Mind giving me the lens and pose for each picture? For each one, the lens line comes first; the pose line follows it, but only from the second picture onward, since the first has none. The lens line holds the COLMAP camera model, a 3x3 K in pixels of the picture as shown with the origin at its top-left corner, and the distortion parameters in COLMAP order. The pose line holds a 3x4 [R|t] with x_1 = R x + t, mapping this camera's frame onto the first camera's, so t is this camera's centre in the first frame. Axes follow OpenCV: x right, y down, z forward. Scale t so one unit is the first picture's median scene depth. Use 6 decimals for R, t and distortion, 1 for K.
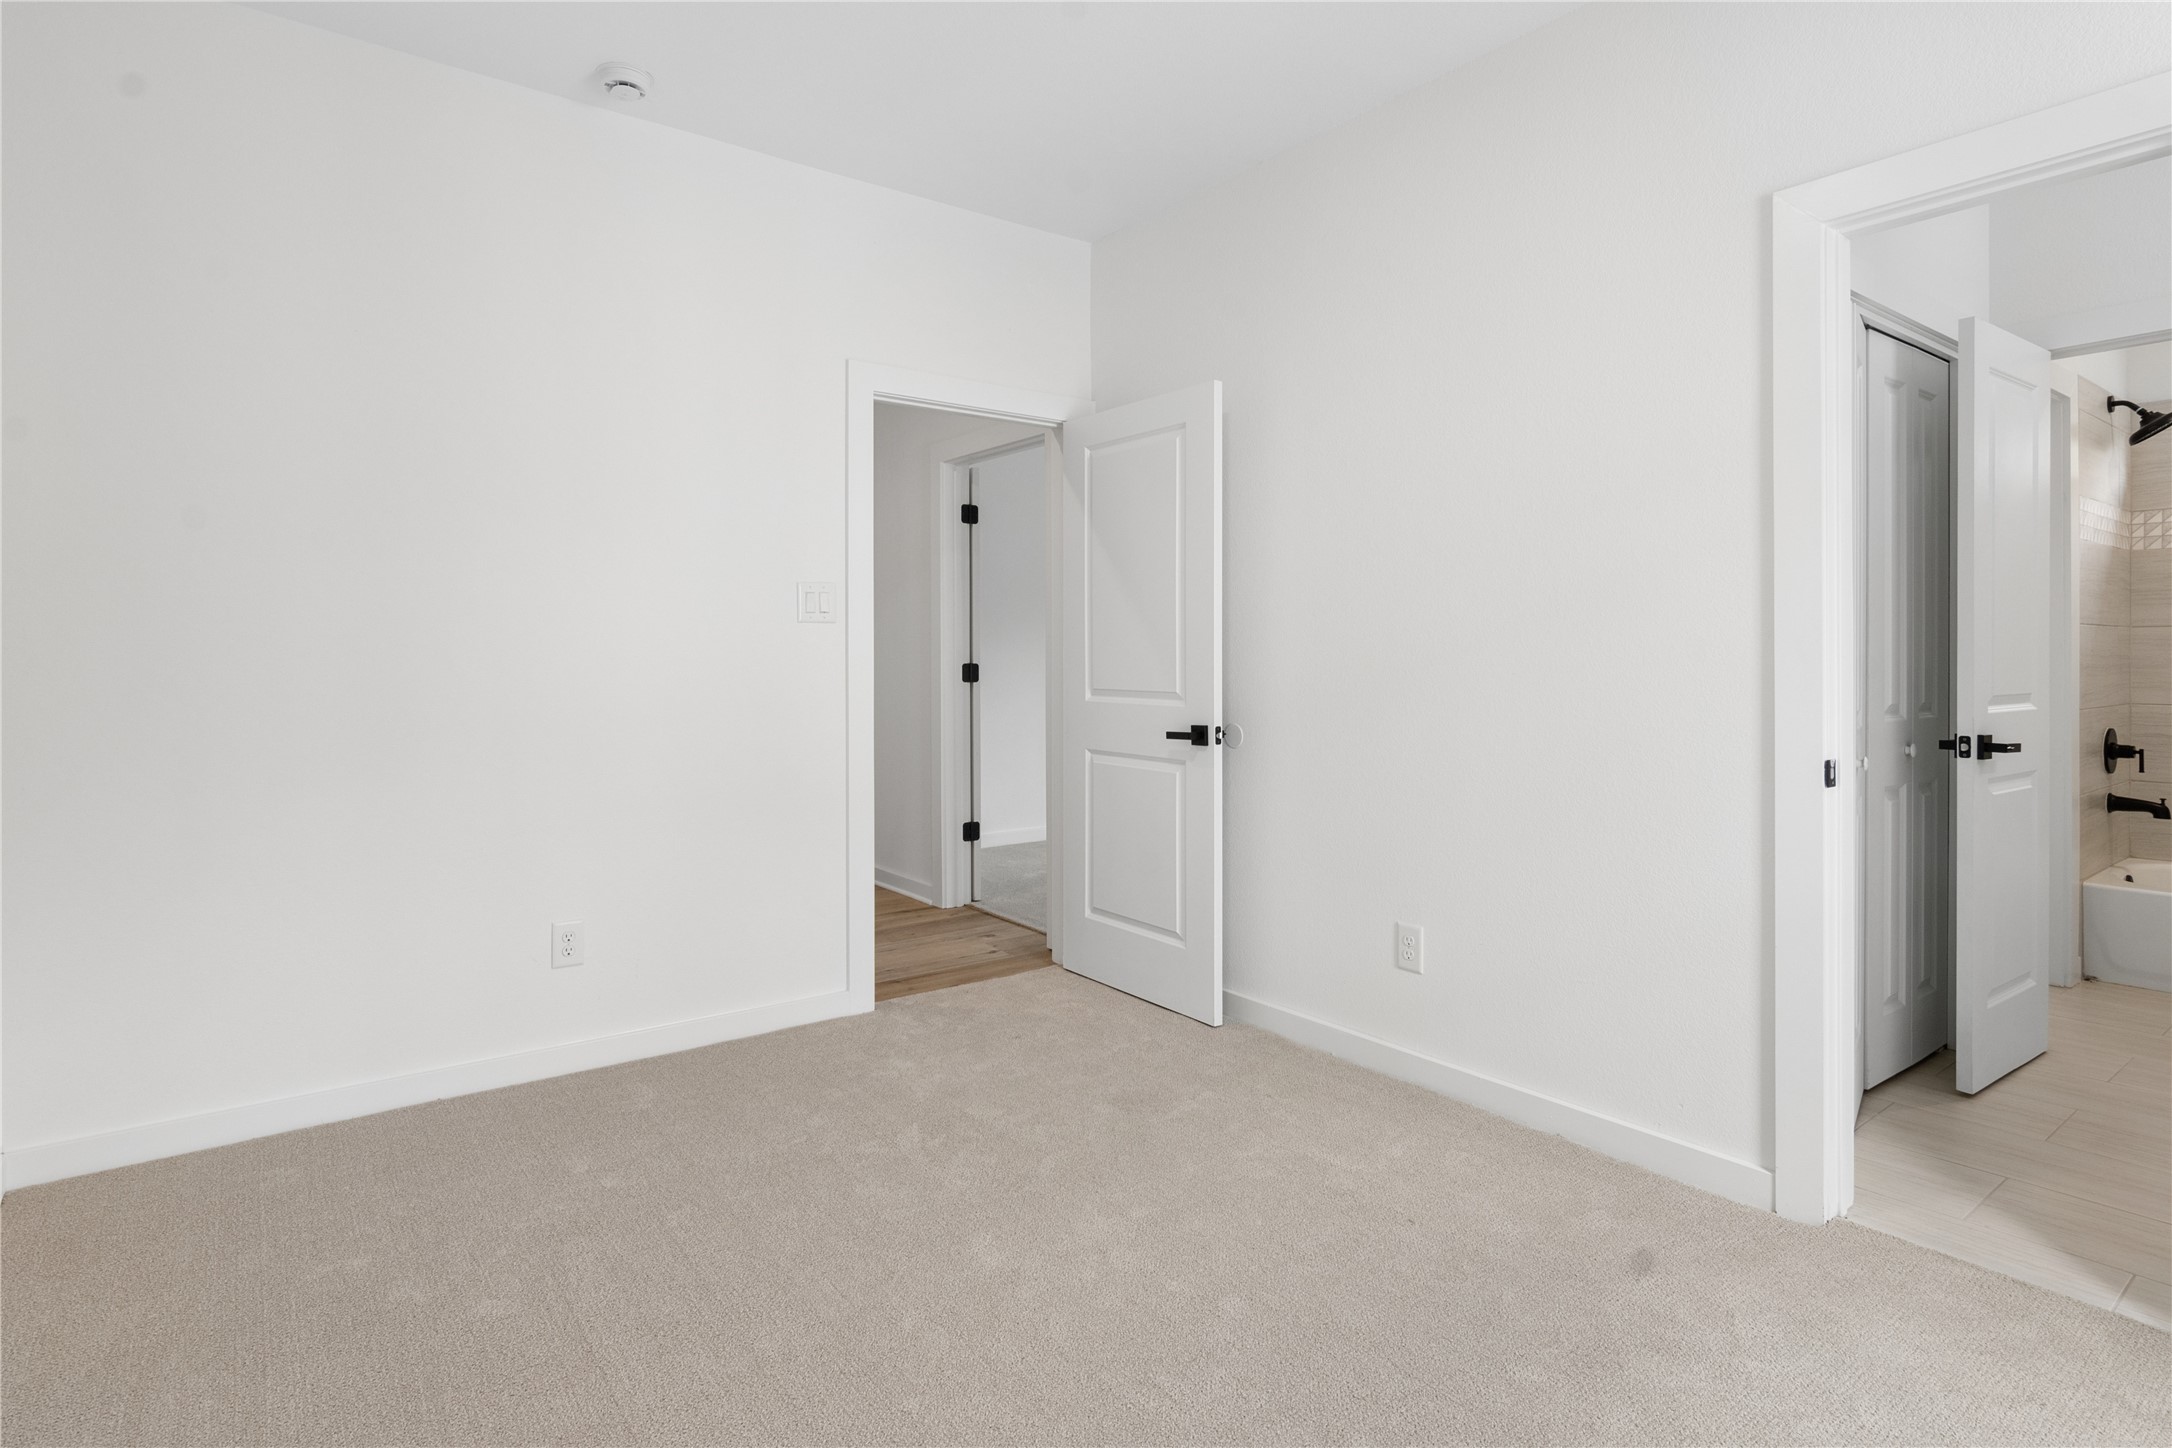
lens RADIAL K [[1060.8, 0, 1082.7], [0, 1060.8, 671.2], [0, 0, 1]] dist [0.055391, -0.027968]
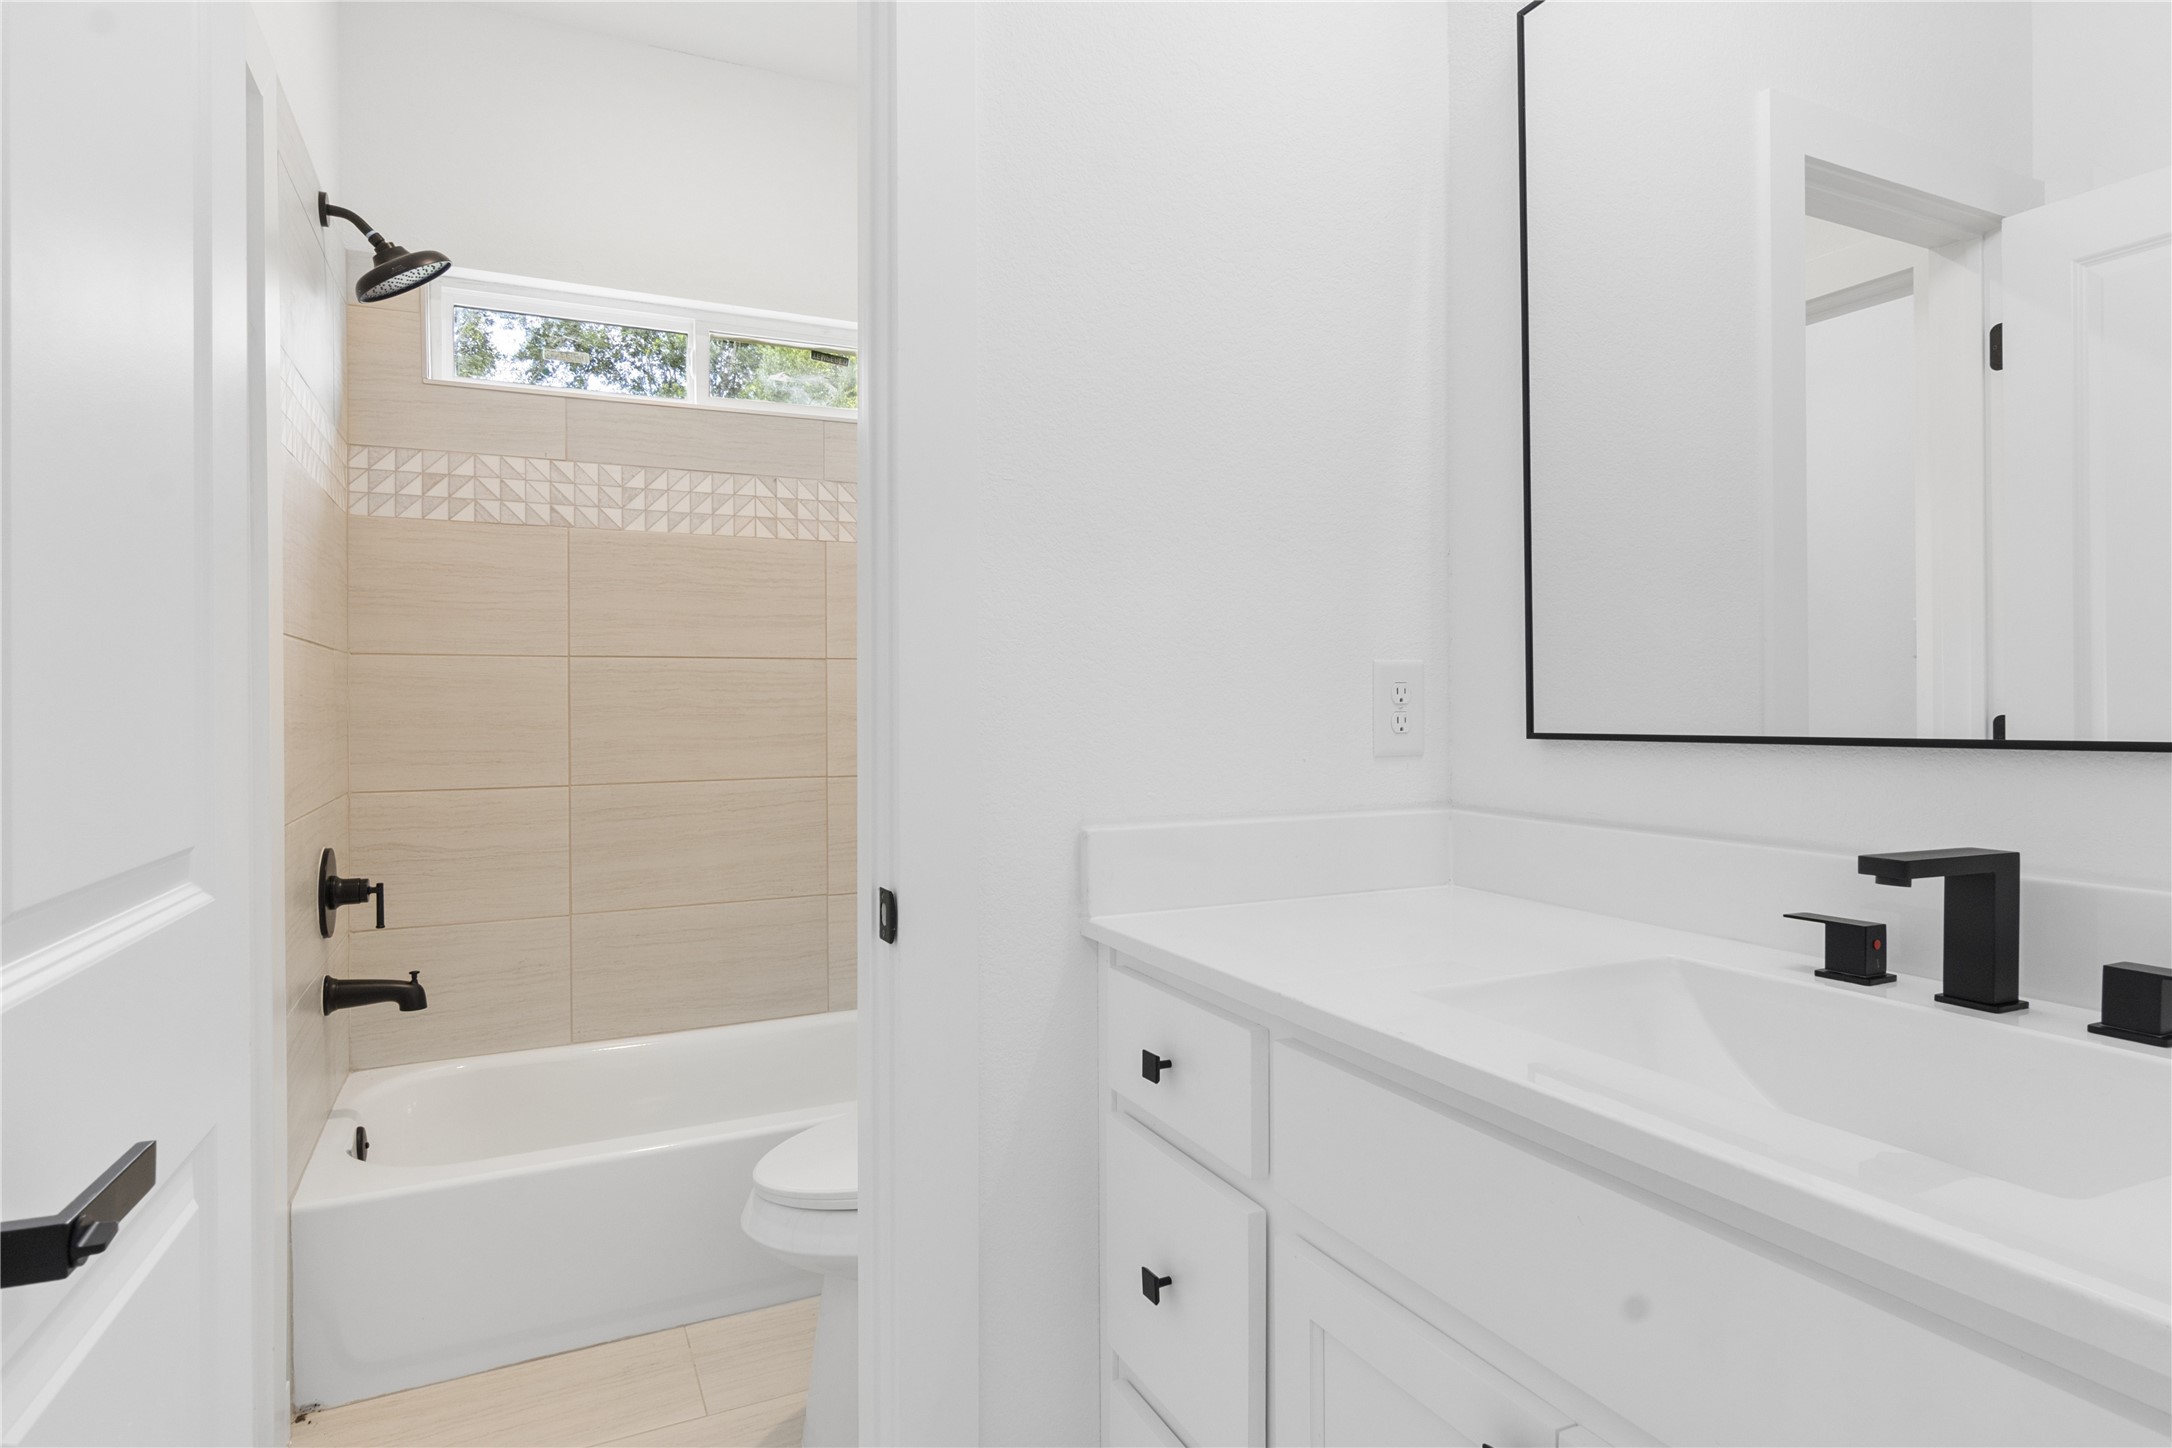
lens RADIAL K [[1125.9, 0, 1084.8], [0, 1125.9, 704.9], [0, 0, 1]] dist [-0.001764, 0.000638]
pose [[0.167535, 0.003019, 0.985862, 0.487683], [0.012426, 0.999909, -0.005173, -0.007502], [-0.985788, 0.013117, 0.167482, 0.566081]]
